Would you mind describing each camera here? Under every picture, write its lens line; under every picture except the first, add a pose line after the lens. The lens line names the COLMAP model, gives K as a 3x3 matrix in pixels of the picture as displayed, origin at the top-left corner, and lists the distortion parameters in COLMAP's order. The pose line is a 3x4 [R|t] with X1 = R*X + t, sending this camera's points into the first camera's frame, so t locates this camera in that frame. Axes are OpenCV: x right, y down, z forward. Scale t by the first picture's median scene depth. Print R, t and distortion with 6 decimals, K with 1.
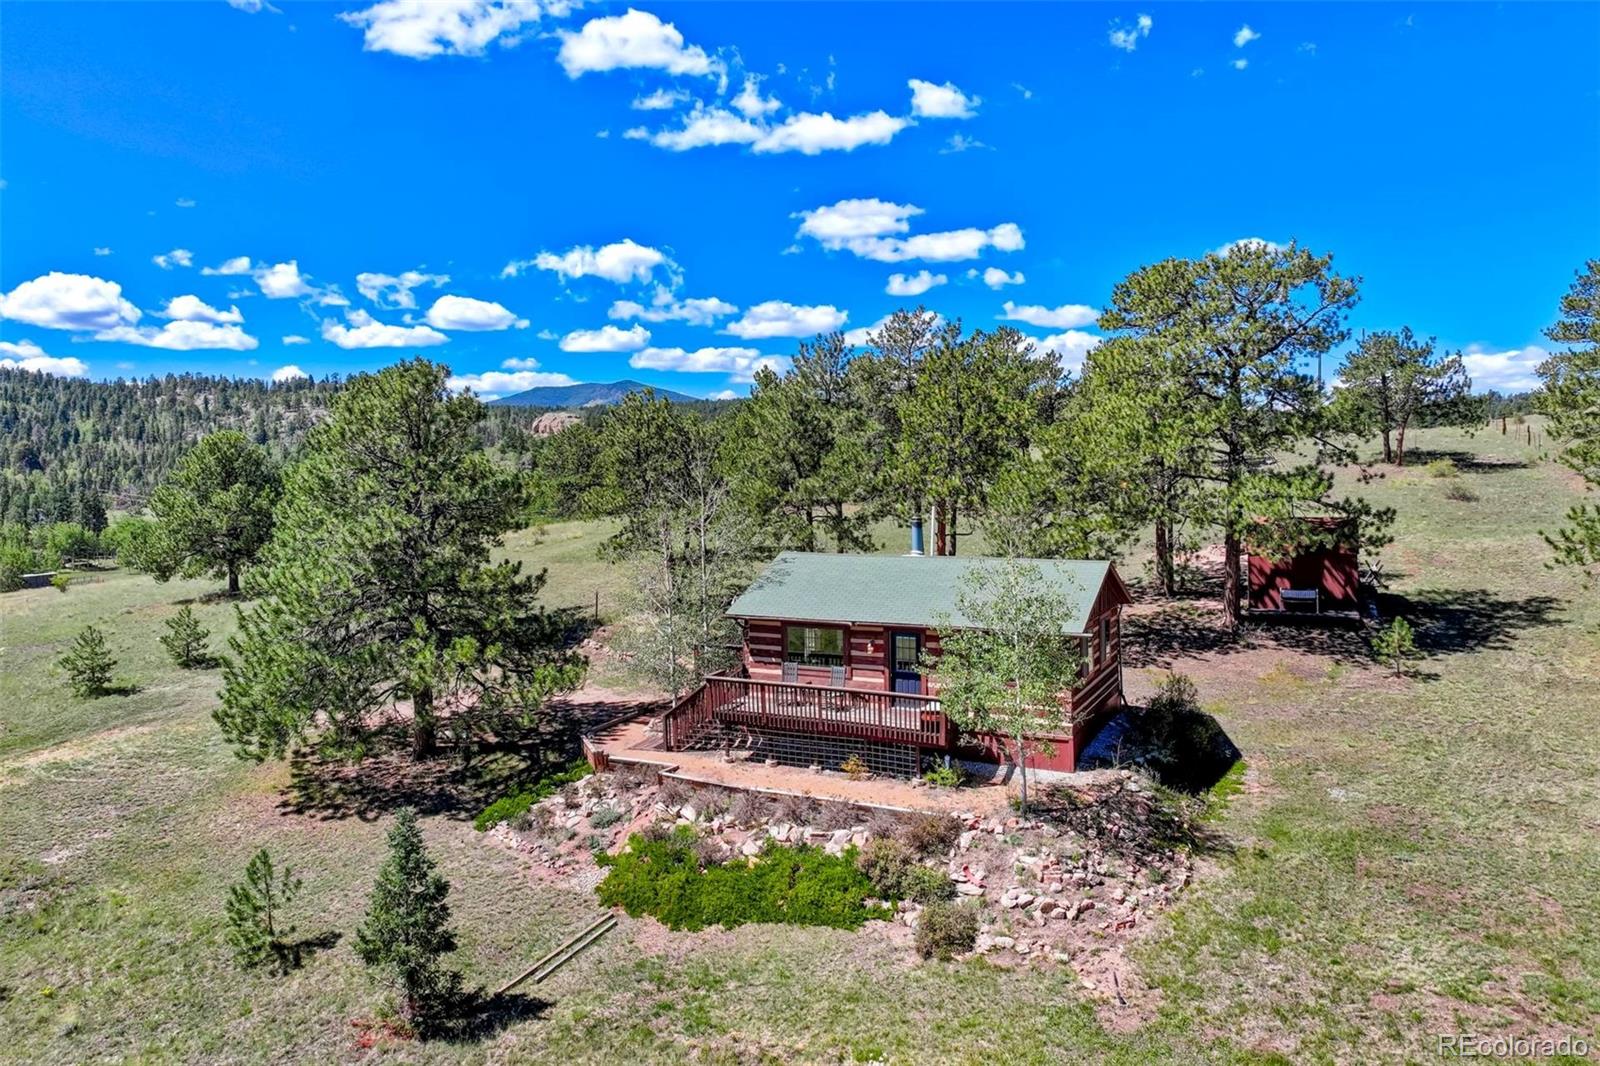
lens RADIAL K [[1130.2, 0, 799.7], [0, 1130.2, 452.9], [0, 0, 1]] dist [-0.007664, 0.001820]
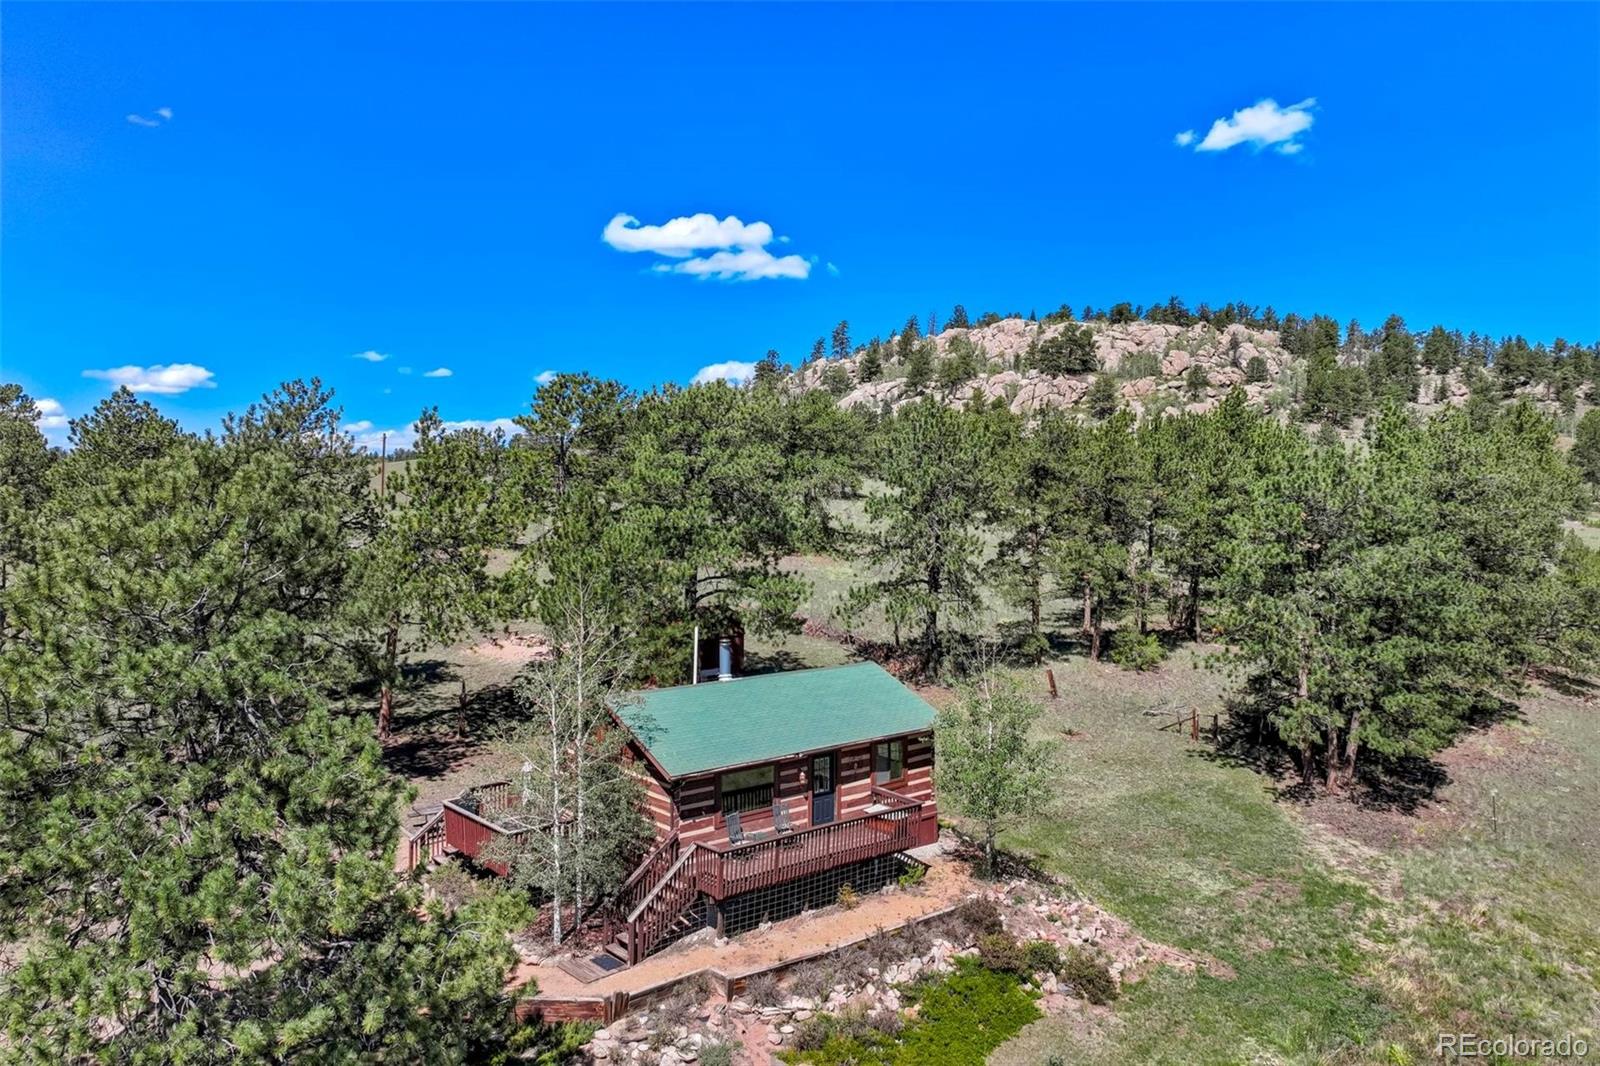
lens RADIAL K [[1130.2, 0, 799.7], [0, 1130.2, 452.9], [0, 0, 1]] dist [-0.007664, 0.001820]
pose [[0.402014, 0.051709, 0.914172, -0.912047], [-0.005794, 0.998528, -0.053933, -0.063061], [-0.915615, 0.016385, 0.401721, 0.625376]]
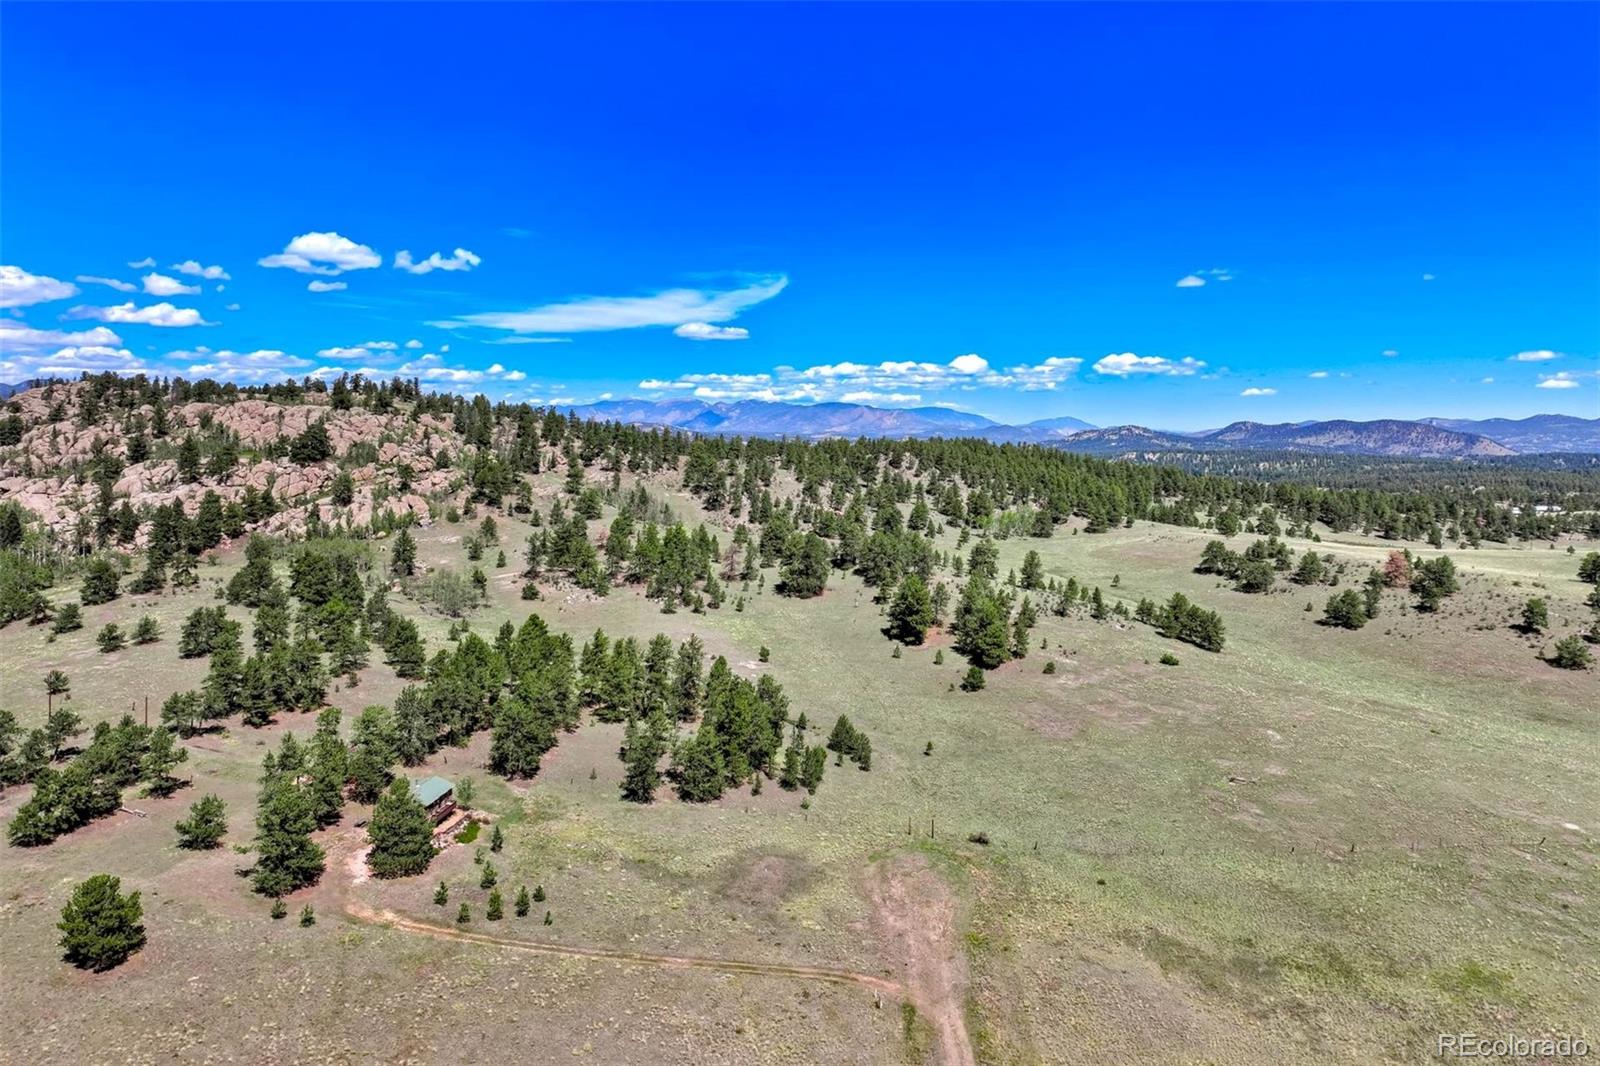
lens RADIAL K [[1130.2, 0, 799.7], [0, 1130.2, 452.9], [0, 0, 1]] dist [-0.007664, 0.001820]
pose [[-0.306983, -0.018862, 0.951528, -6.427563], [0.005392, 0.999753, 0.021558, -1.859123], [-0.951700, 0.011749, -0.306806, 1.038970]]
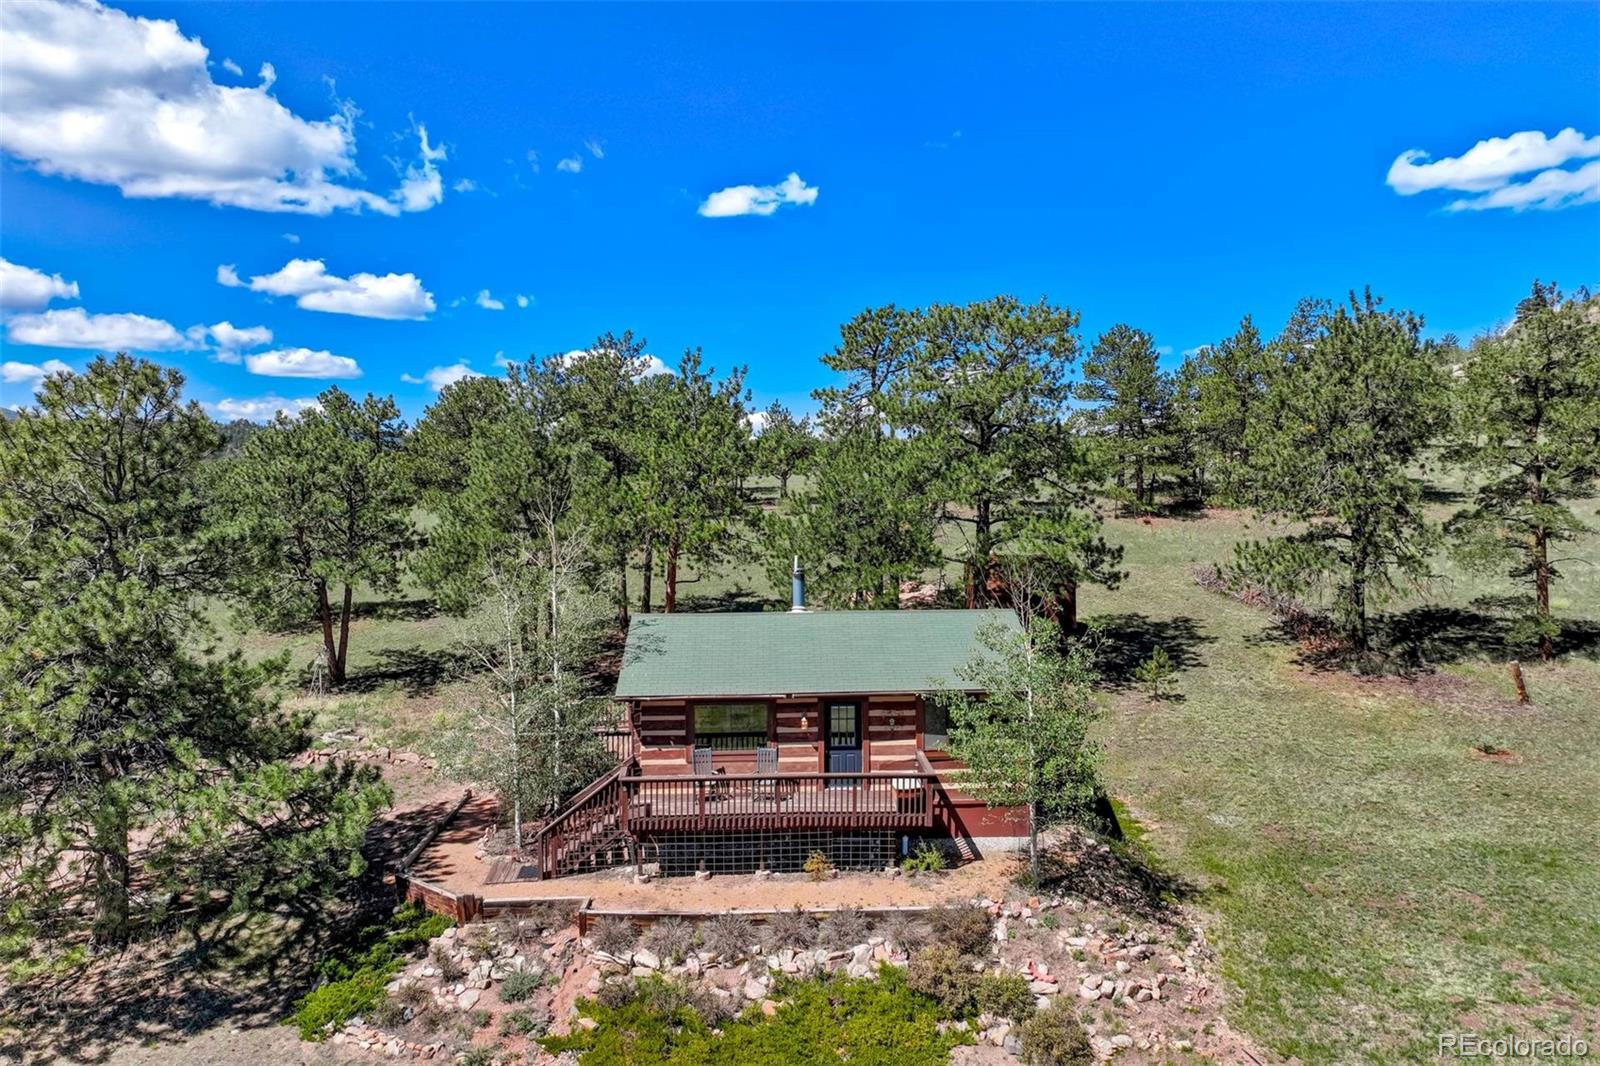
lens RADIAL K [[1130.2, 0, 799.7], [0, 1130.2, 452.9], [0, 0, 1]] dist [-0.007664, 0.001820]
pose [[0.875297, 0.018805, 0.483220, -0.383240], [-0.004755, 0.999530, -0.030284, -0.008985], [-0.483562, 0.024210, 0.874975, 0.247877]]
